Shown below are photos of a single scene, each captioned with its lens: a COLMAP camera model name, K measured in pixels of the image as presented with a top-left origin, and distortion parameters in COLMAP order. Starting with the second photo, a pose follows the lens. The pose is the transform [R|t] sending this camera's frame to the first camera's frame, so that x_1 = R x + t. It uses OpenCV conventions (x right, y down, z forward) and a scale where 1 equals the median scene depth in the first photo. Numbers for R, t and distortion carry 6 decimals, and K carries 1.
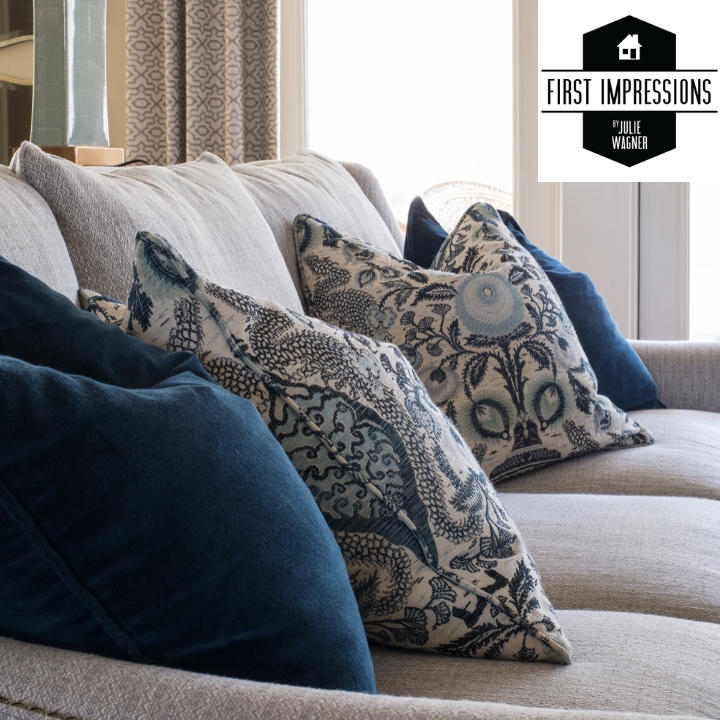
lens RADIAL K [[1679.6, 0, 360.0], [0, 1679.6, 360.0], [0, 0, 1]] dist [-0.107837, -0.124704]
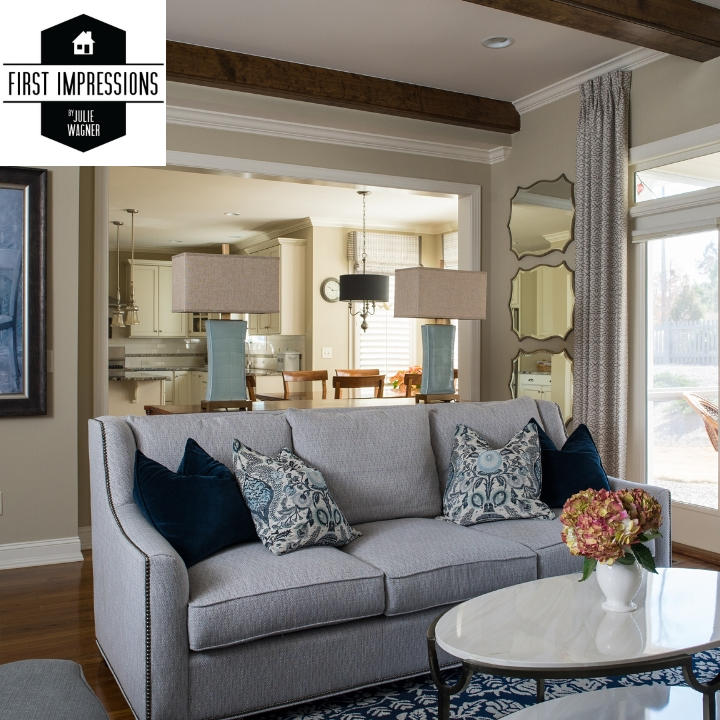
lens RADIAL K [[787.6, 0, 360.9], [0, 787.6, 344.4], [0, 0, 1]] dist [-0.030280, 0.000844]
pose [[0.664010, 0.010906, -0.747644, 0.963510], [-0.090769, 0.993675, -0.066120, -0.126147], [0.742194, 0.111767, 0.660800, -0.097308]]
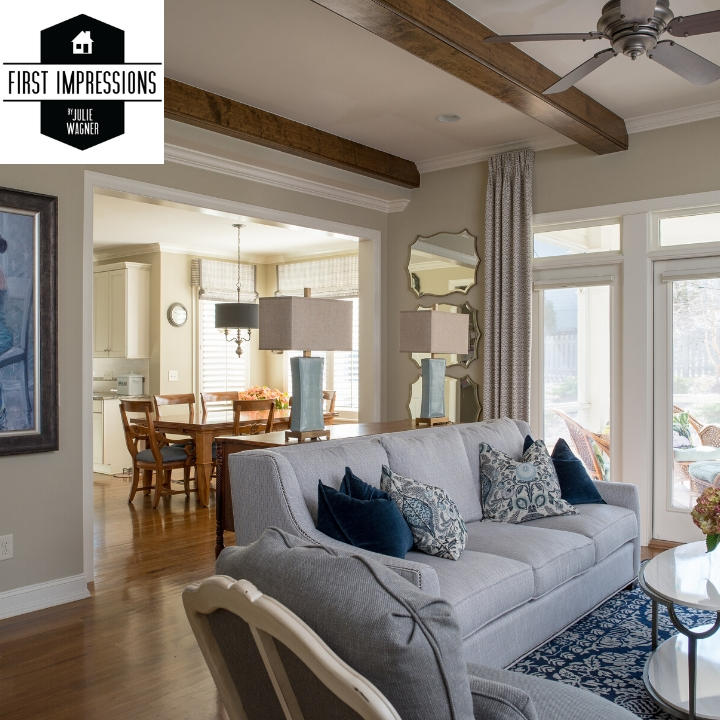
lens RADIAL K [[753.6, 0, 360.0], [0, 753.6, 360.0], [0, 0, 1]] dist [-0.036886, 0.014748]
pose [[0.899815, 0.010697, -0.436141, 0.467334], [-0.057909, 0.993782, -0.095101, -0.099169], [0.432412, 0.110830, 0.894839, -0.650079]]
